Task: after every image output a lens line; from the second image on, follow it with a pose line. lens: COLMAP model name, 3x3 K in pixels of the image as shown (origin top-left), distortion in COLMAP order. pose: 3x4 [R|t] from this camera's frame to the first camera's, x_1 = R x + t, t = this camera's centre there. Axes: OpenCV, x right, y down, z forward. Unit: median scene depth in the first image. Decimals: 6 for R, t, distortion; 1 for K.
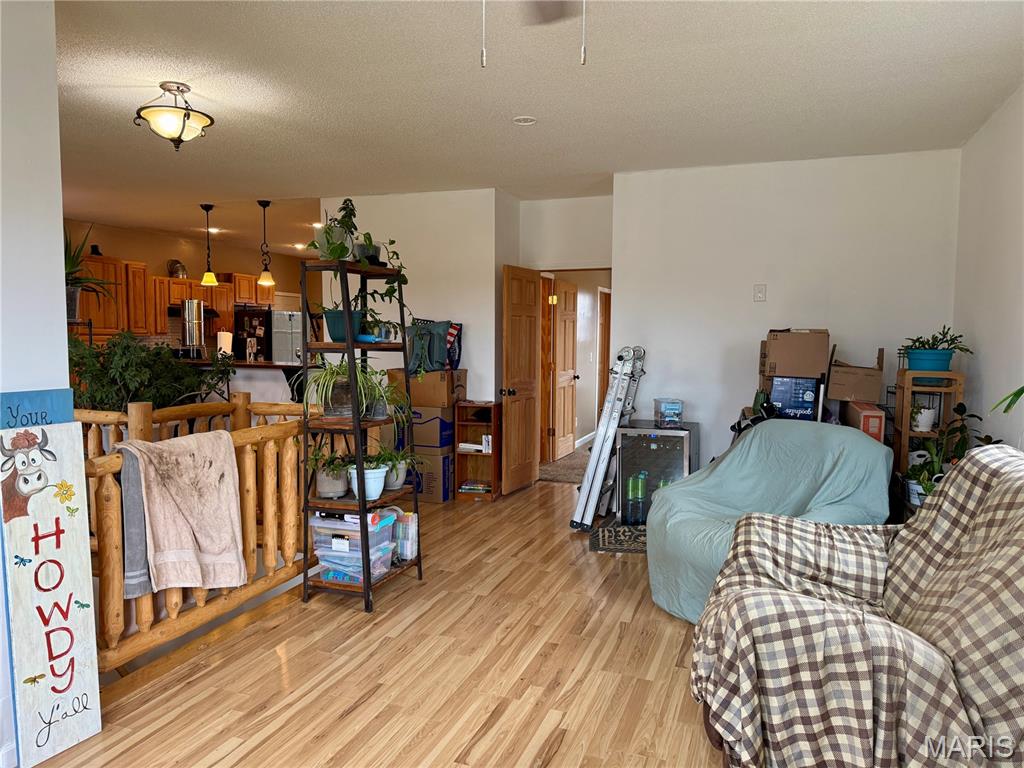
lens RADIAL K [[726.5, 0, 521.1], [0, 726.5, 382.1], [0, 0, 1]] dist [0.038327, -0.048312]
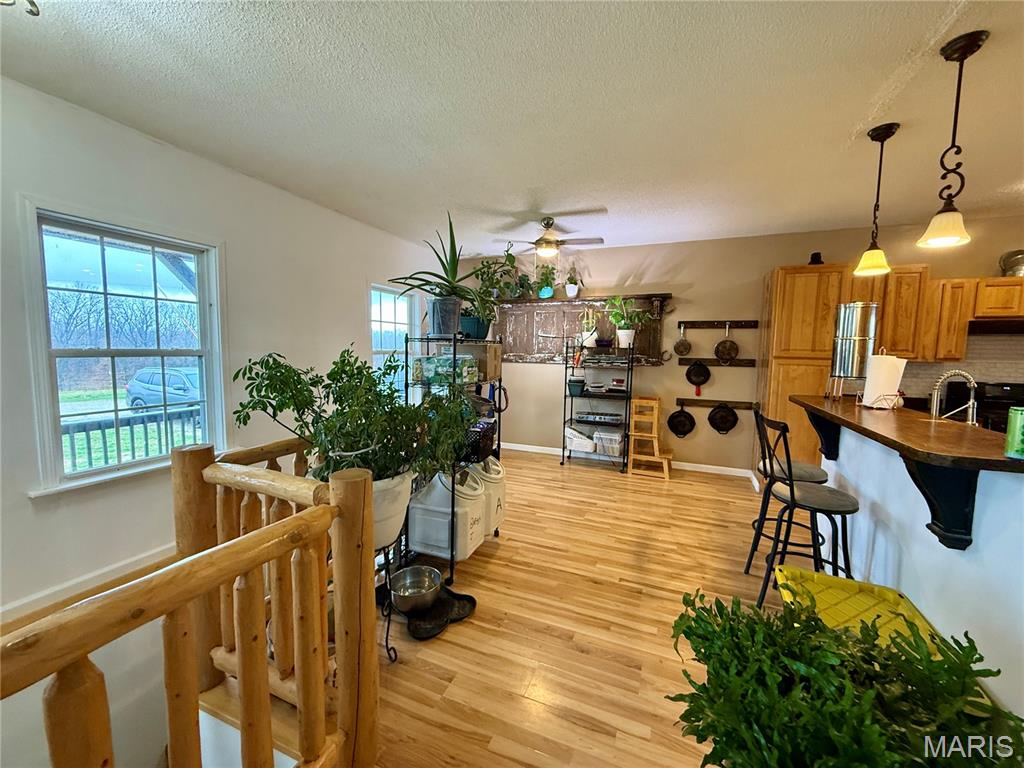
lens RADIAL K [[406.6, 0, 509.9], [0, 406.6, 383.5], [0, 0, 1]] dist [-0.001426, 0.000669]
pose [[-0.053383, 0.078967, -0.995447, -0.168184], [-0.080732, 0.993264, 0.083123, -0.097995], [0.995305, 0.084802, -0.046648, 1.411632]]
